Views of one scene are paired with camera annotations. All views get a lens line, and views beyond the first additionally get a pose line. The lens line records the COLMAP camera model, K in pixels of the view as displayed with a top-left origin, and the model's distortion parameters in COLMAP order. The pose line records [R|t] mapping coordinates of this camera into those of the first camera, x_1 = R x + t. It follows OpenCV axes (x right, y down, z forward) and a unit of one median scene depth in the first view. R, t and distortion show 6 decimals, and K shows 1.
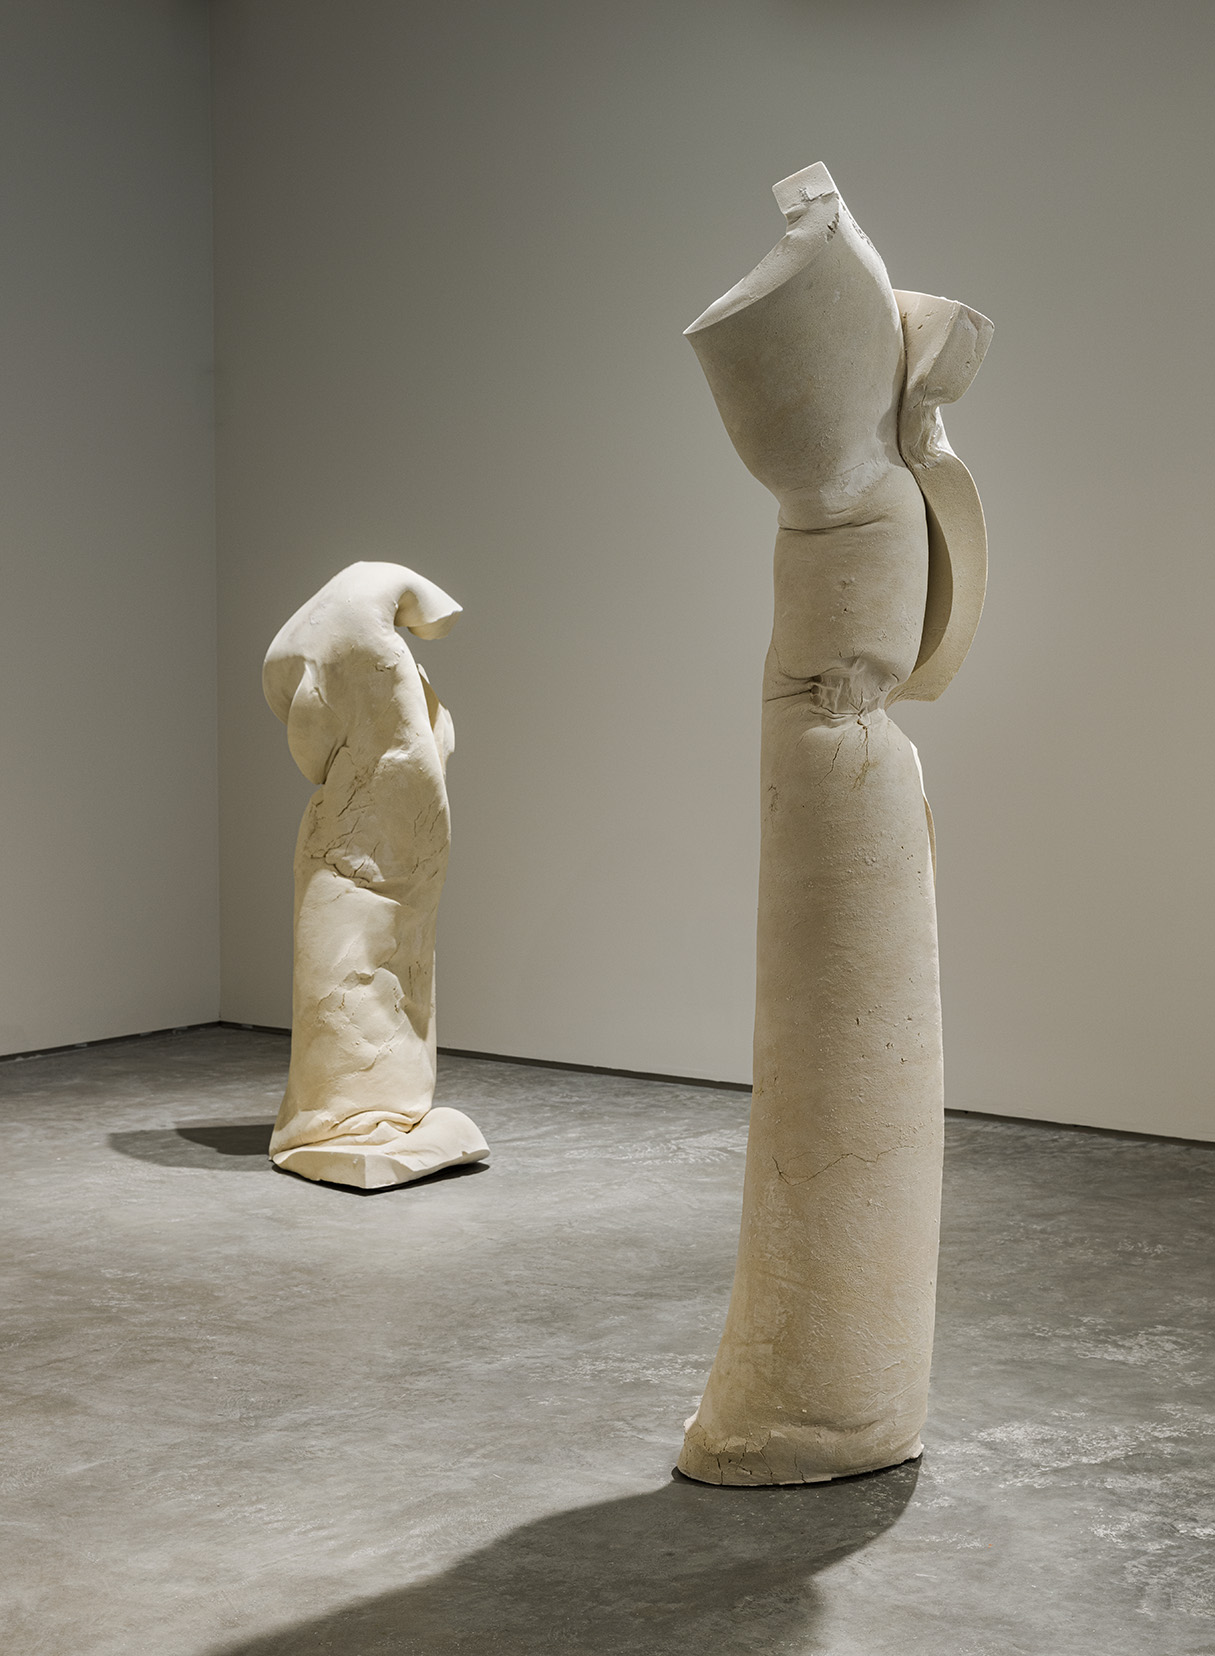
lens RADIAL K [[2453.3, 0, 607.8], [0, 2453.3, 838.5], [0, 0, 1]] dist [0.027231, 0.000000]
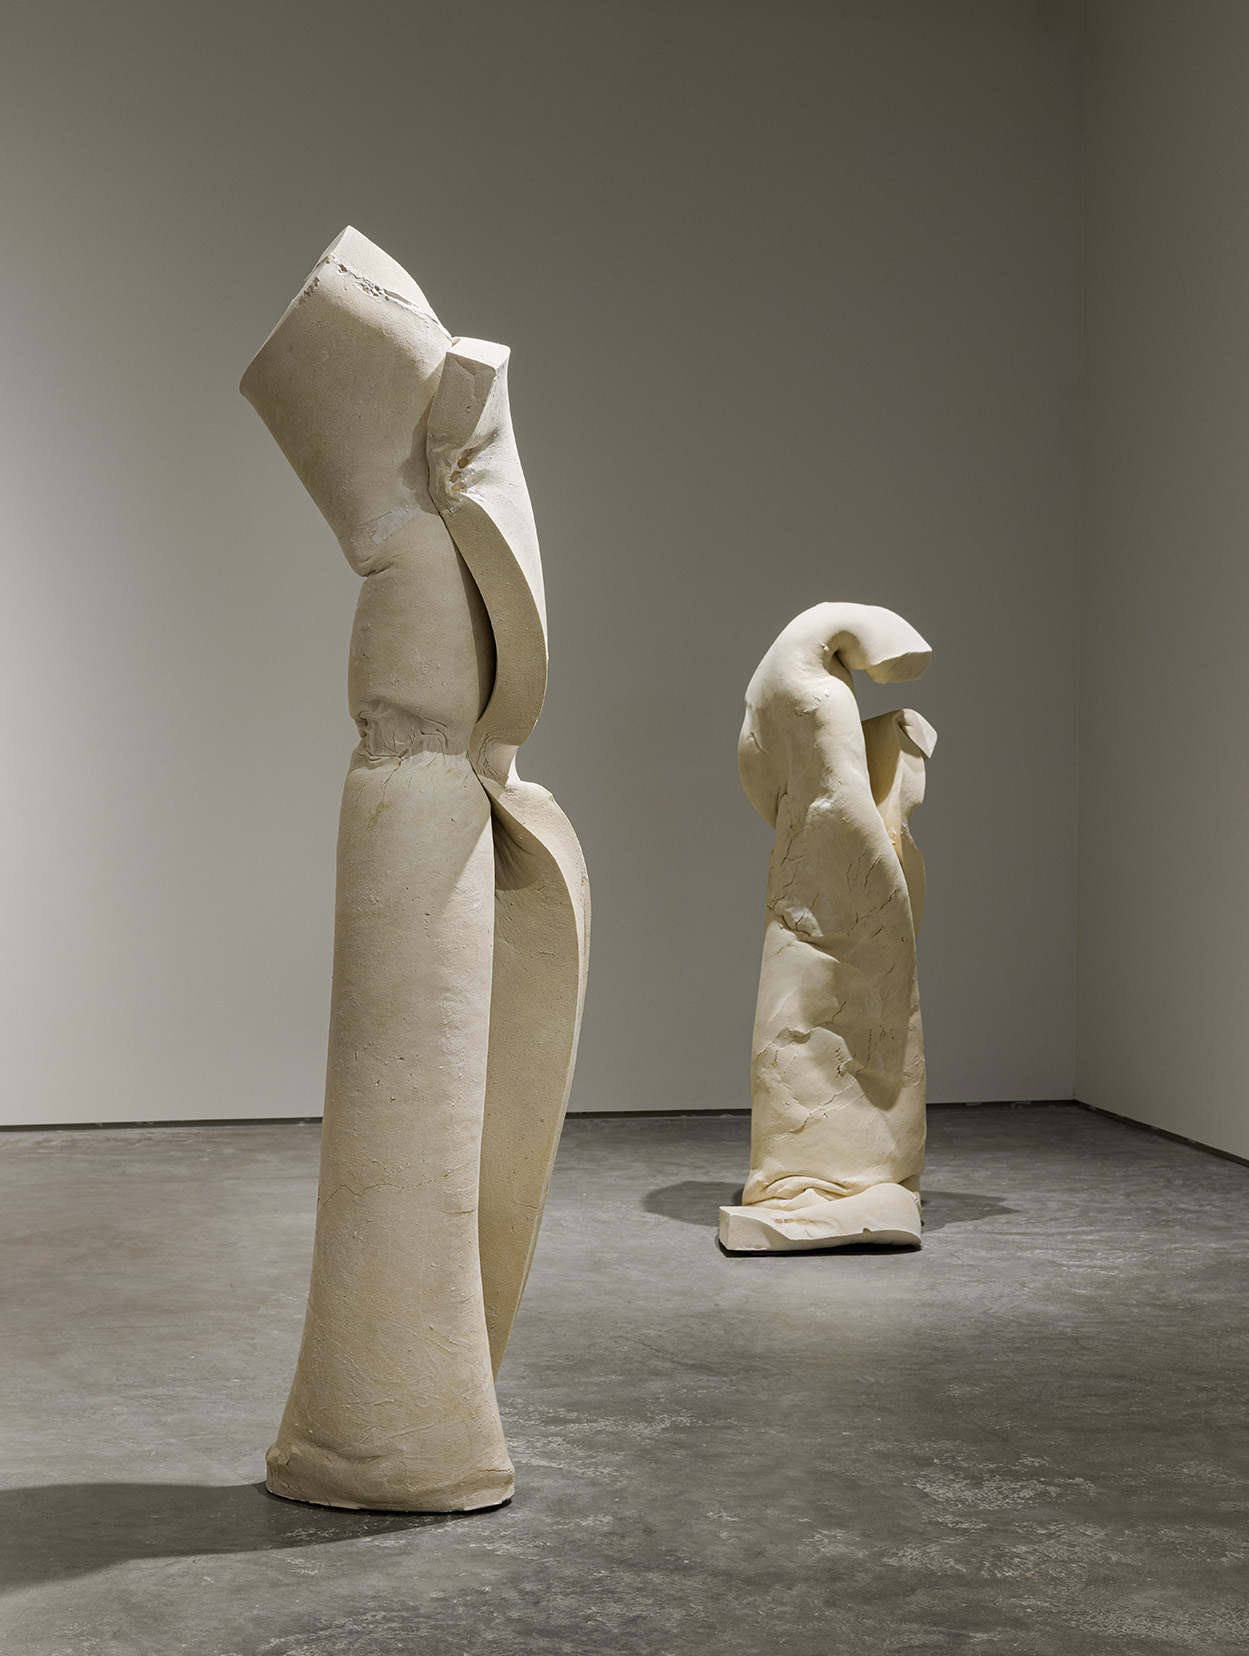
lens RADIAL K [[2907.2, 0, 623.9], [0, 2907.2, 824.3], [0, 0, 1]] dist [0.028980, 0.000000]
pose [[0.768586, 0.027609, -0.639151, 0.572227], [-0.047993, 0.998741, -0.014571, -0.005808], [0.637944, 0.041874, 0.768943, 0.080997]]
